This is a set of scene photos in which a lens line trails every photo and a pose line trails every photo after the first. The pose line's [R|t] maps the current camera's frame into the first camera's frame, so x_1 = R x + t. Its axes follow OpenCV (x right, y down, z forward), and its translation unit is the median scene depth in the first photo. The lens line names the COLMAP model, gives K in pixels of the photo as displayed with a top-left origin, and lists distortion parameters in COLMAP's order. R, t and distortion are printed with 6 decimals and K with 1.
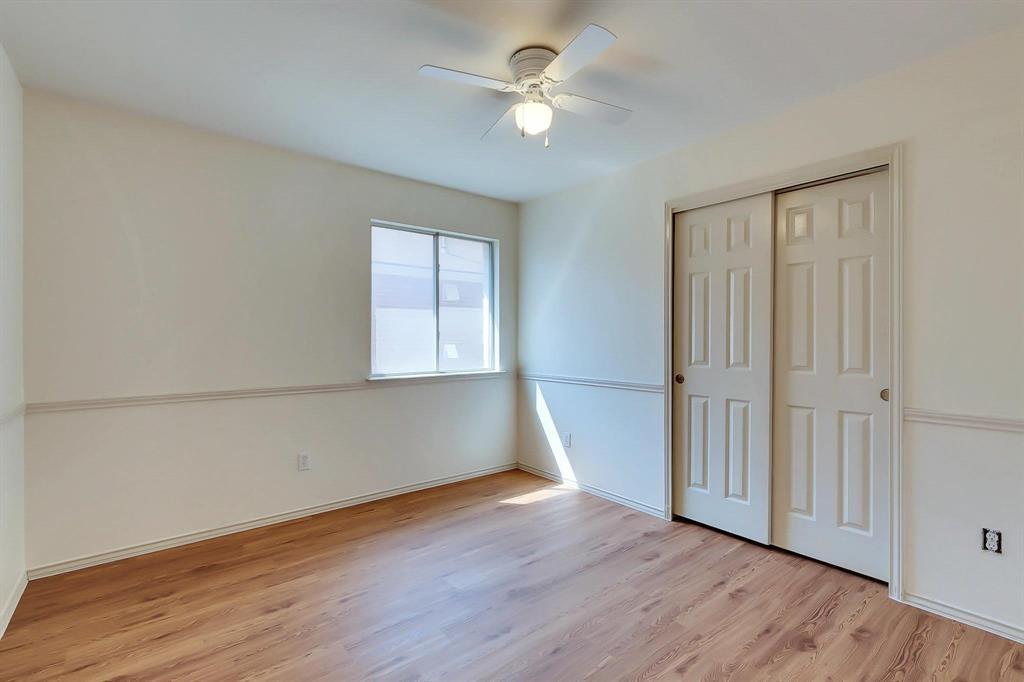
lens RADIAL K [[458.8, 0, 512.0], [0, 458.8, 341.0], [0, 0, 1]] dist [0.002781, 0.000499]
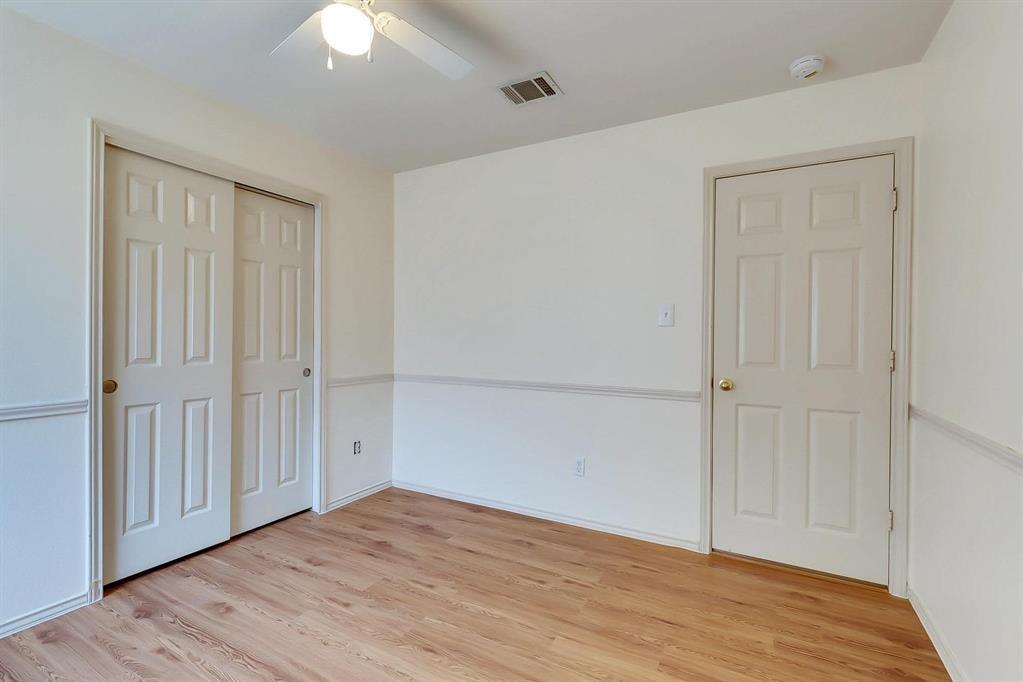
lens RADIAL K [[465.5, 0, 511.5], [0, 465.5, 341.0], [0, 0, 1]] dist [-0.000977, -0.000207]
pose [[-0.374242, -0.015369, 0.927204, -0.629416], [-0.007777, 0.999880, 0.013435, 0.000043], [-0.927299, -0.002183, -0.374316, 0.865655]]
